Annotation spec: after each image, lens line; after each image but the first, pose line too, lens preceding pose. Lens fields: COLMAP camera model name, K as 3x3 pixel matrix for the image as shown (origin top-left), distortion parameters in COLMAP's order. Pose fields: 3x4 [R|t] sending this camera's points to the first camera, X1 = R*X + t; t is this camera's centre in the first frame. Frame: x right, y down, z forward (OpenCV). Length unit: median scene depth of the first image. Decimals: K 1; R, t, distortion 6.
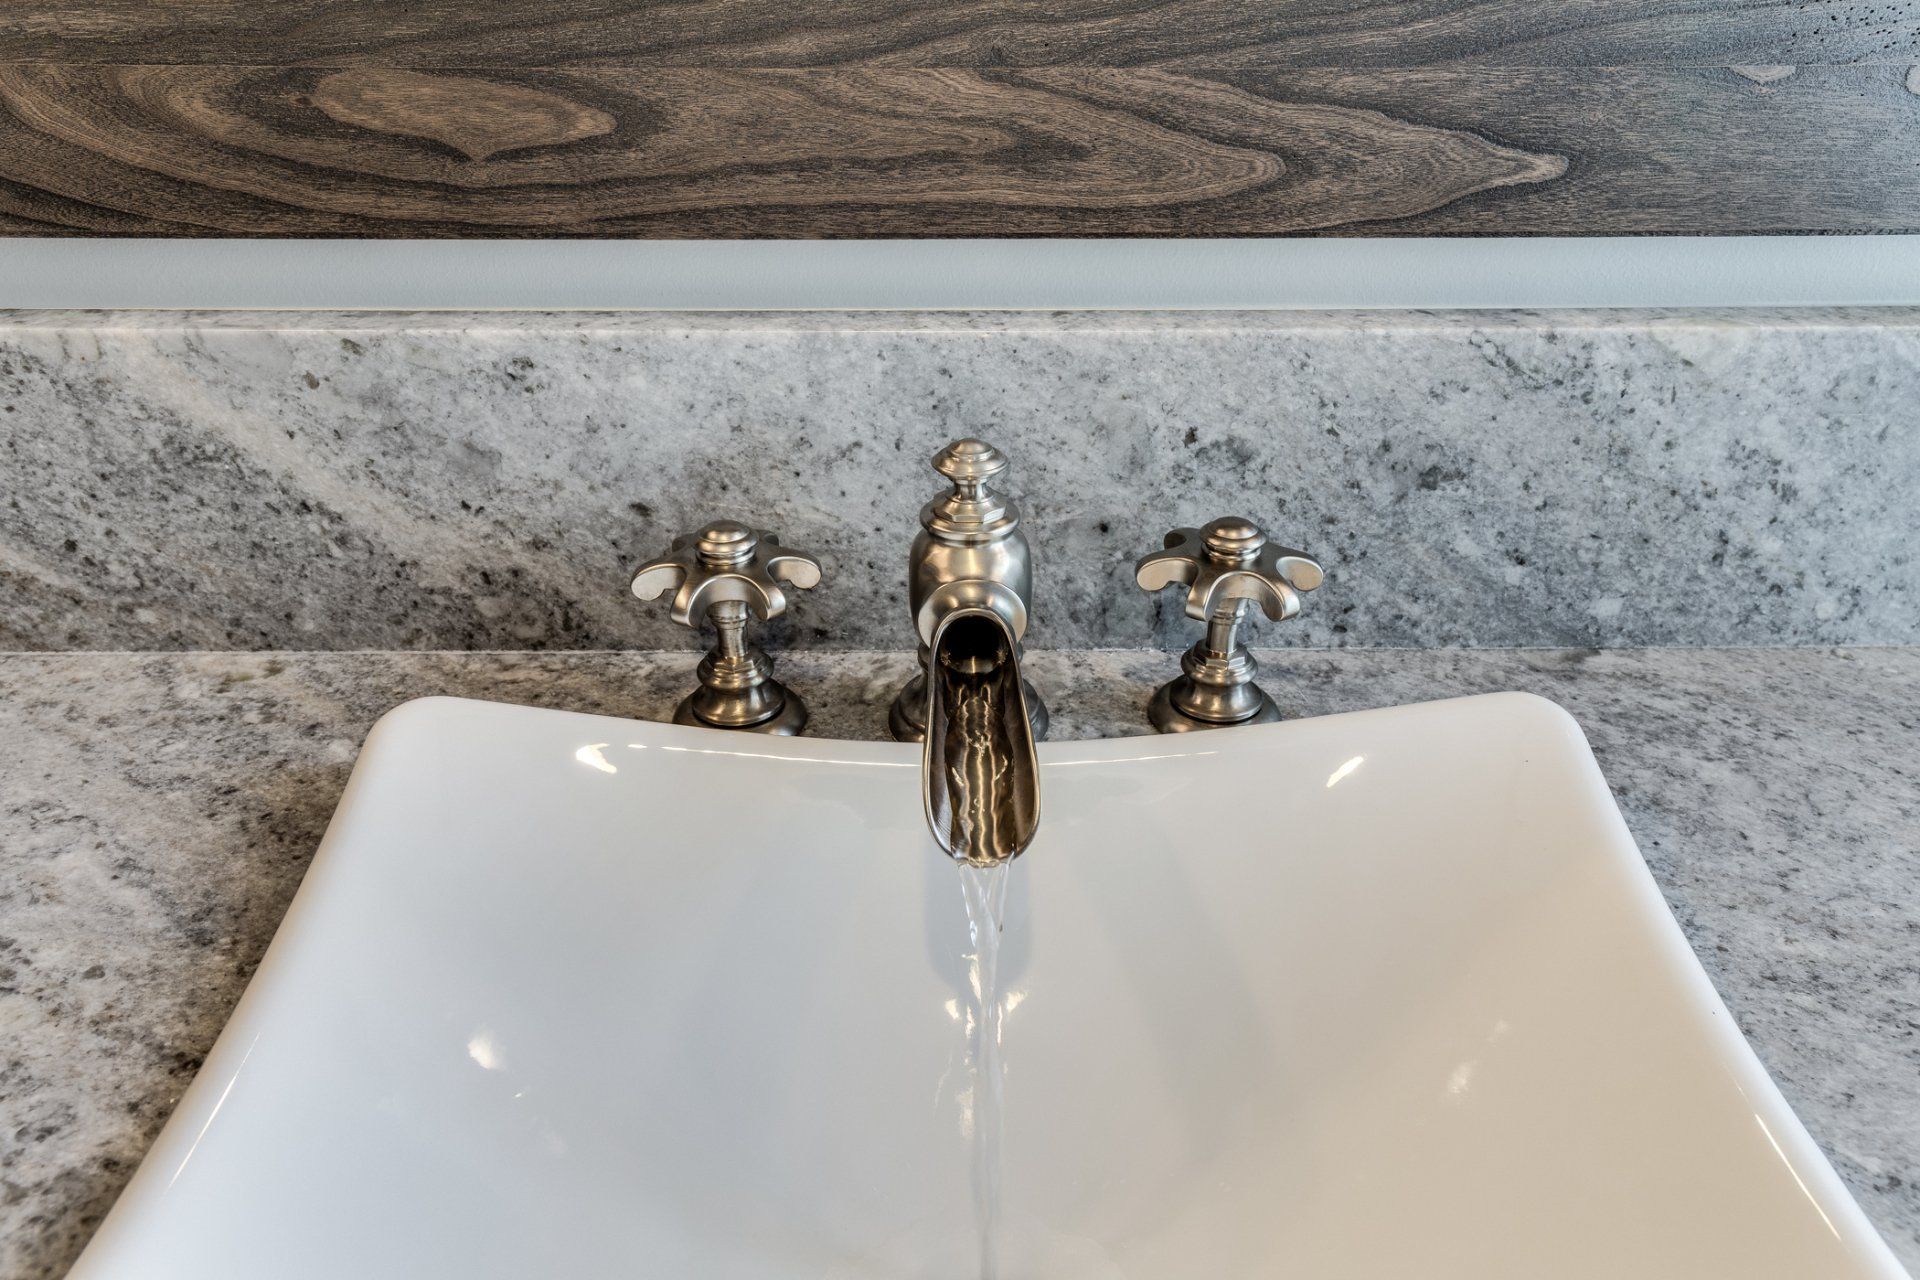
lens RADIAL K [[1383.0, 0, 954.9], [0, 1383.0, 619.6], [0, 0, 1]] dist [0.013376, 0.007956]
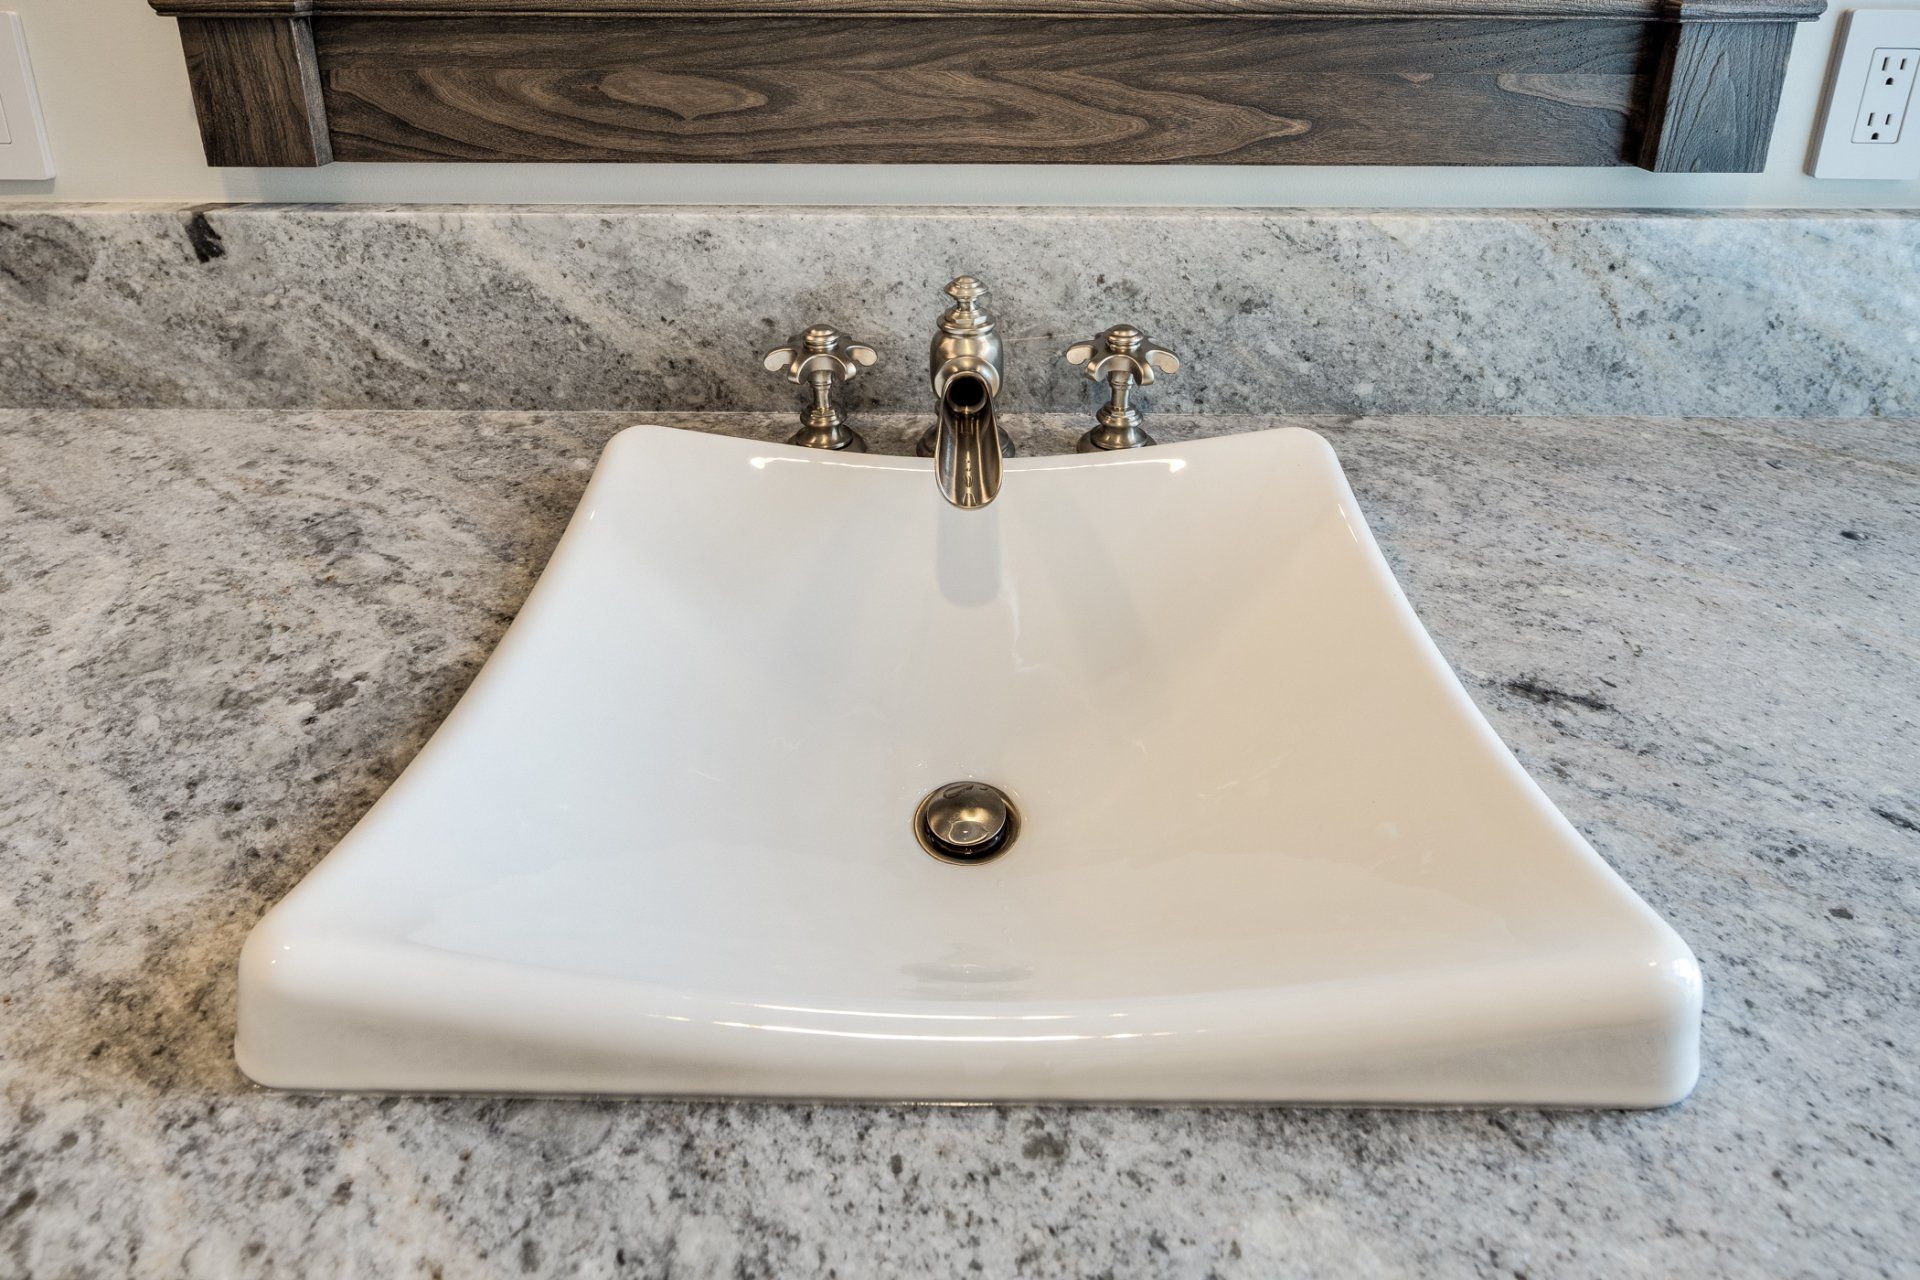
lens RADIAL K [[1065.1, 0, 955.4], [0, 1065.1, 262.9], [0, 0, 1]] dist [0.001063, -0.002630]
pose [[0.999859, 0.005832, -0.015765, 0.016118], [-0.008830, 0.980287, -0.197380, 0.104109], [0.014303, 0.197492, 0.980200, -0.267401]]
